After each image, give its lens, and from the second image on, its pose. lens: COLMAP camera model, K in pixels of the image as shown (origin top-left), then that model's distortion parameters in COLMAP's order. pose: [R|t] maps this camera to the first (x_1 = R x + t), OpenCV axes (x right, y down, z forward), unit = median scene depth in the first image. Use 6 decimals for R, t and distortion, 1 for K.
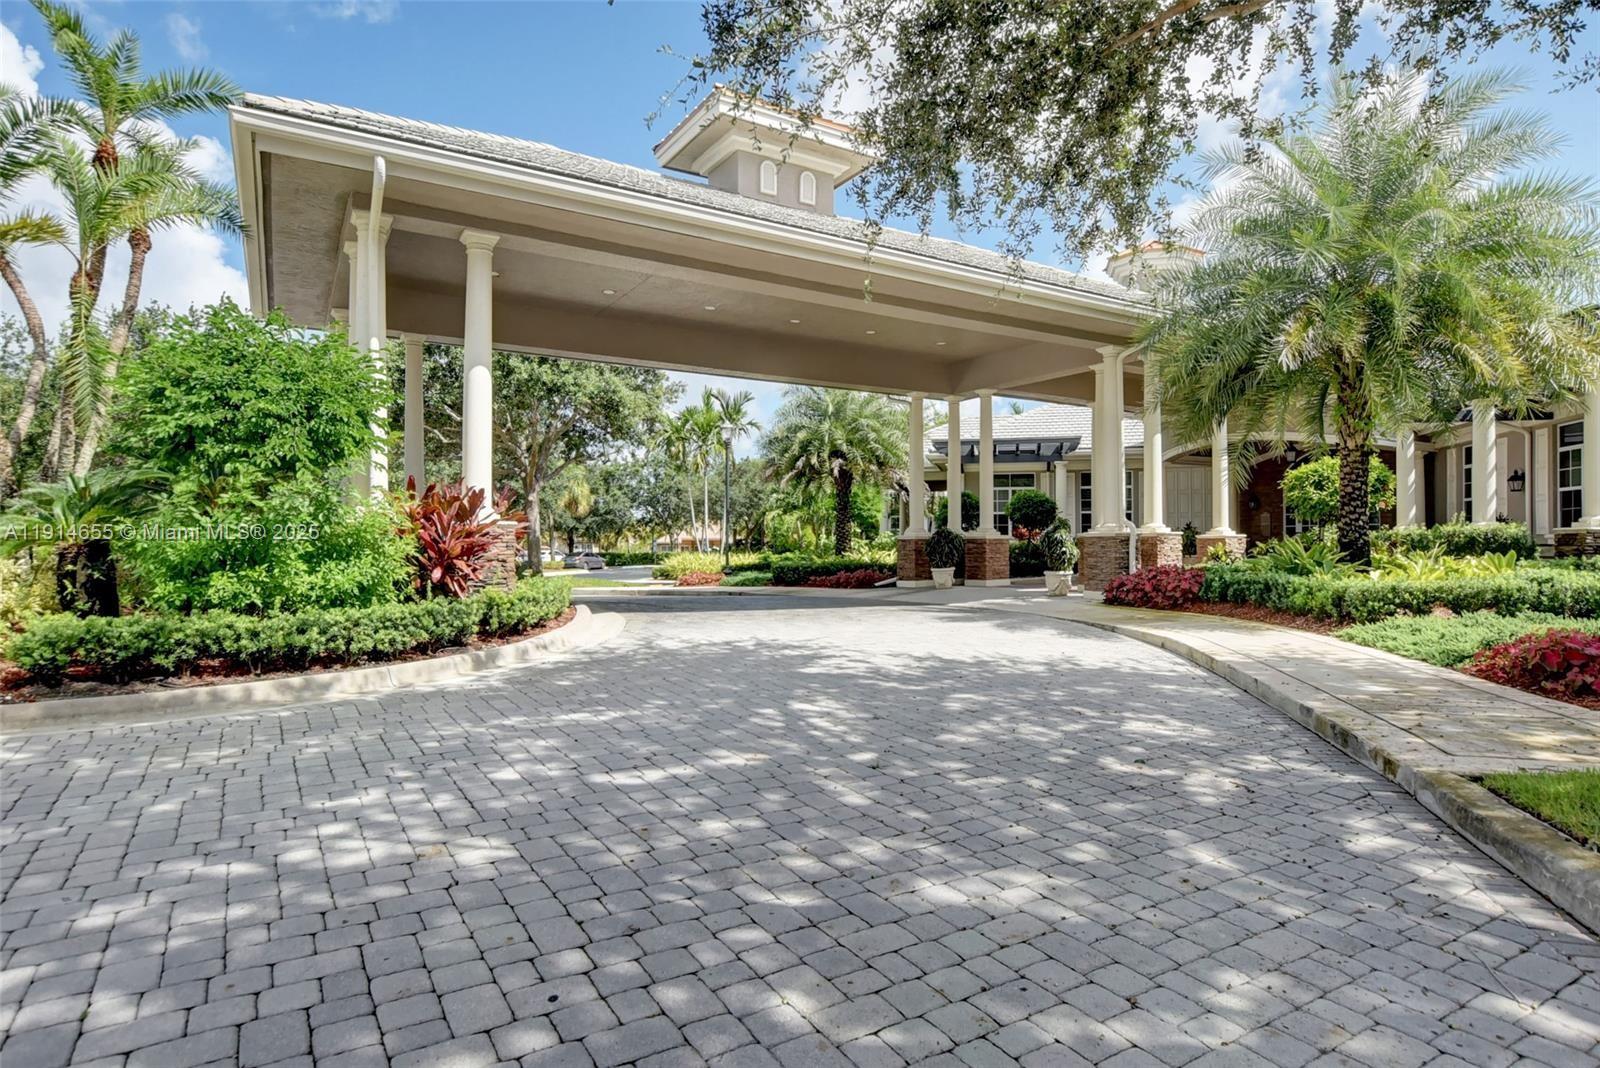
lens RADIAL K [[899.0, 0, 807.7], [0, 899.0, 532.3], [0, 0, 1]] dist [-0.004946, -0.000223]
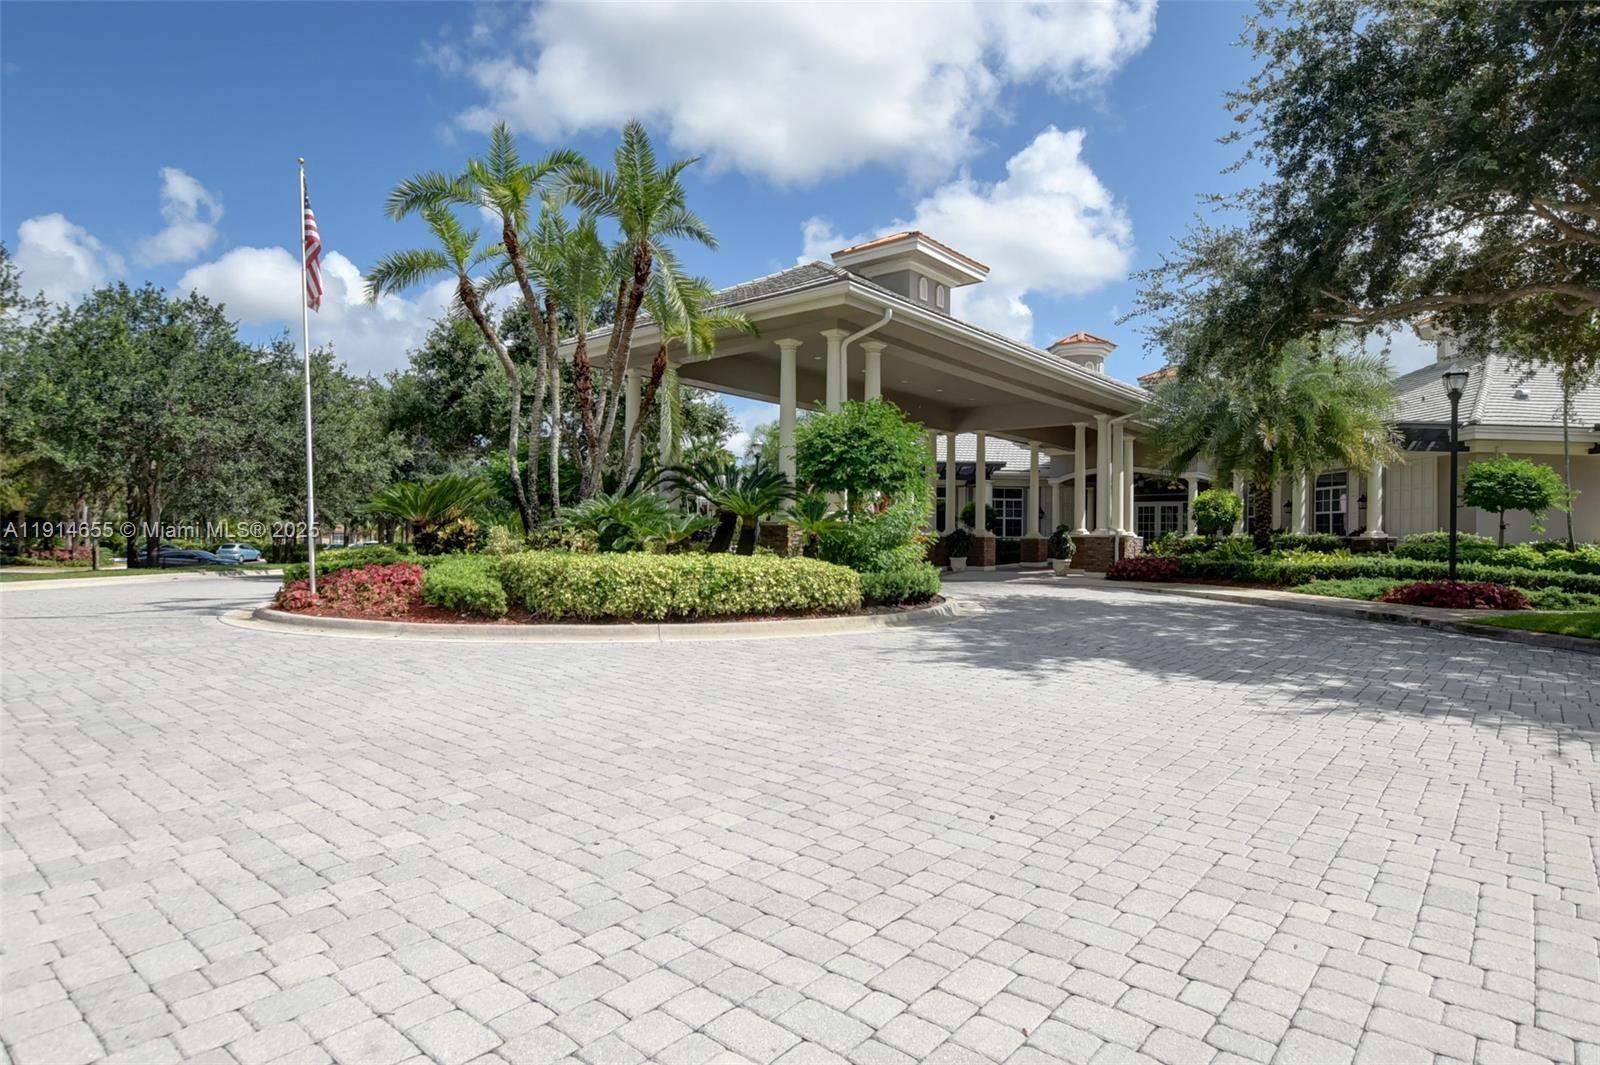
lens RADIAL K [[899.0, 0, 794.9], [0, 899.0, 535.5], [0, 0, 1]] dist [-0.004946, -0.000223]
pose [[0.948208, 0.016309, 0.317233, -0.614667], [-0.019117, 0.999801, 0.005740, 0.002832], [-0.317076, -0.011508, 0.948330, -0.287912]]
